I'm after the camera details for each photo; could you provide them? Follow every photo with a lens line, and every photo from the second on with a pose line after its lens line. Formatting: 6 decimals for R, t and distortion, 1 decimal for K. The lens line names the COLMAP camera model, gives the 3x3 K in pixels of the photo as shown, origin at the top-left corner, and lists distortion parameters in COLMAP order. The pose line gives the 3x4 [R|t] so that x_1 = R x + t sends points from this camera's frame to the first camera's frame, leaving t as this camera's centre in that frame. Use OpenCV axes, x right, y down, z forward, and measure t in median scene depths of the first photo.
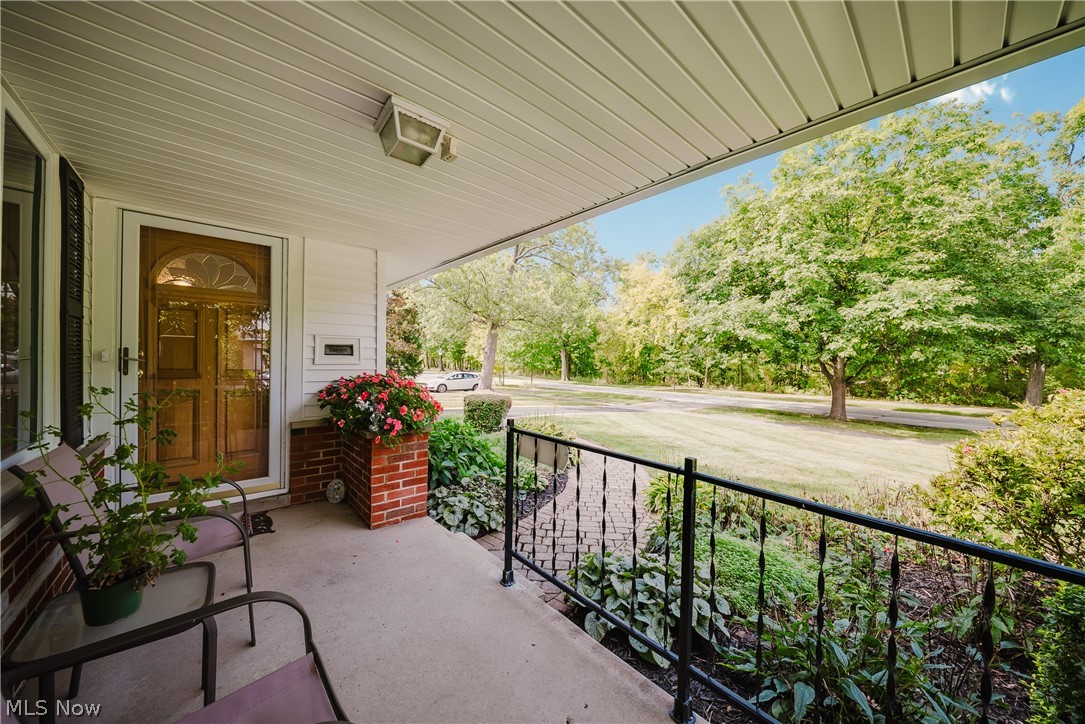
lens RADIAL K [[380.5, 0, 542.6], [0, 380.5, 364.5], [0, 0, 1]] dist [-0.000985, -0.000610]
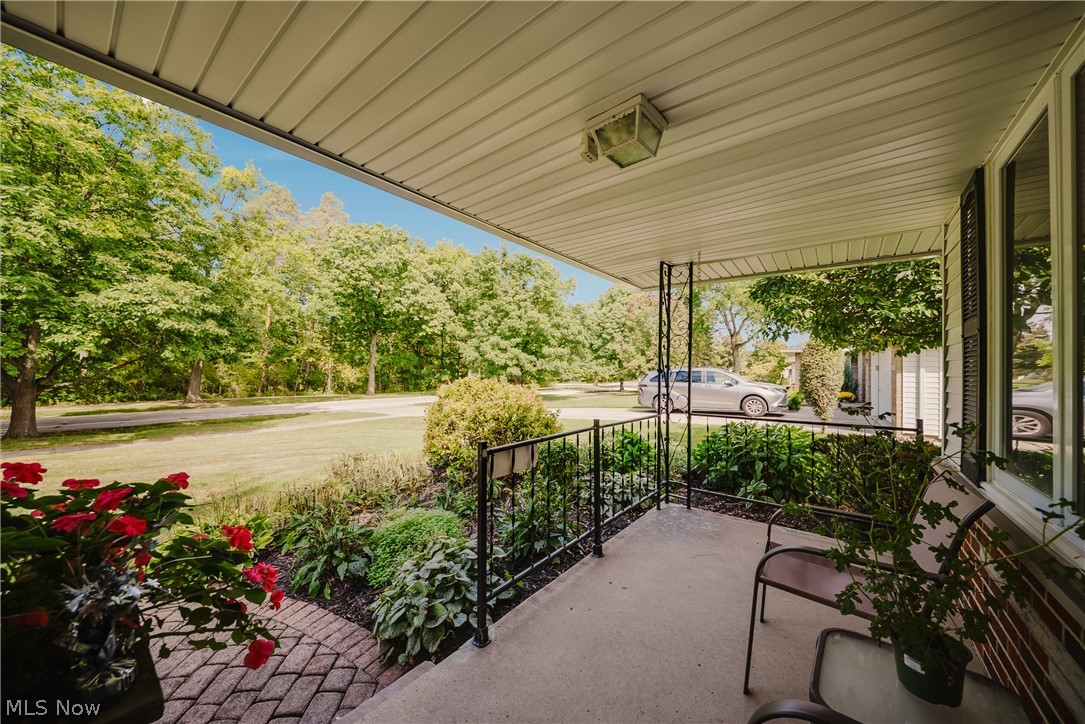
lens RADIAL K [[380.5, 0, 541.9], [0, 380.5, 363.6], [0, 0, 1]] dist [-0.000985, -0.000610]
pose [[-0.188156, -0.003553, 0.982133, -0.177769], [-0.004700, 0.999985, 0.002717, -0.005227], [-0.982128, -0.004105, -0.188170, 0.198136]]
